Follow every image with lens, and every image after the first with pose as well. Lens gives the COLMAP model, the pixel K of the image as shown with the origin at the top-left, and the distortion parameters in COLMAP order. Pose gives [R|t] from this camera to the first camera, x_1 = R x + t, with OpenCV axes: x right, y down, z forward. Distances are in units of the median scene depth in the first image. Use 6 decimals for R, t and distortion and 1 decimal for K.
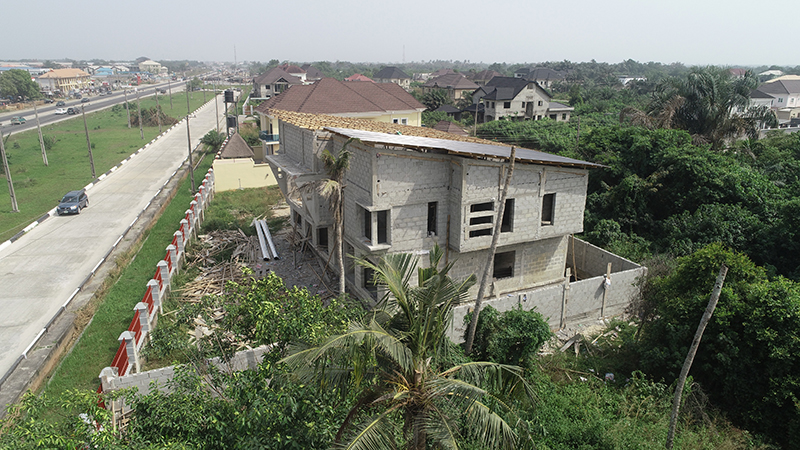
lens RADIAL K [[535.0, 0, 400.0], [0, 535.0, 225.0], [0, 0, 1]] dist [0.000353, 0.001447]
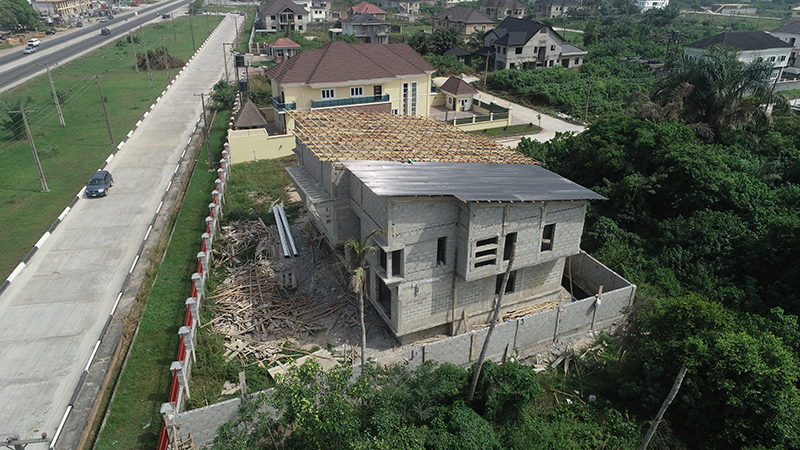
lens RADIAL K [[535.0, 0, 400.0], [0, 535.0, 225.0], [0, 0, 1]] dist [0.000353, 0.001447]
pose [[0.999885, 0.009794, -0.011580, -0.009359], [-0.007943, 0.988610, 0.150290, -0.168151], [0.012920, -0.150181, 0.988574, -0.060796]]
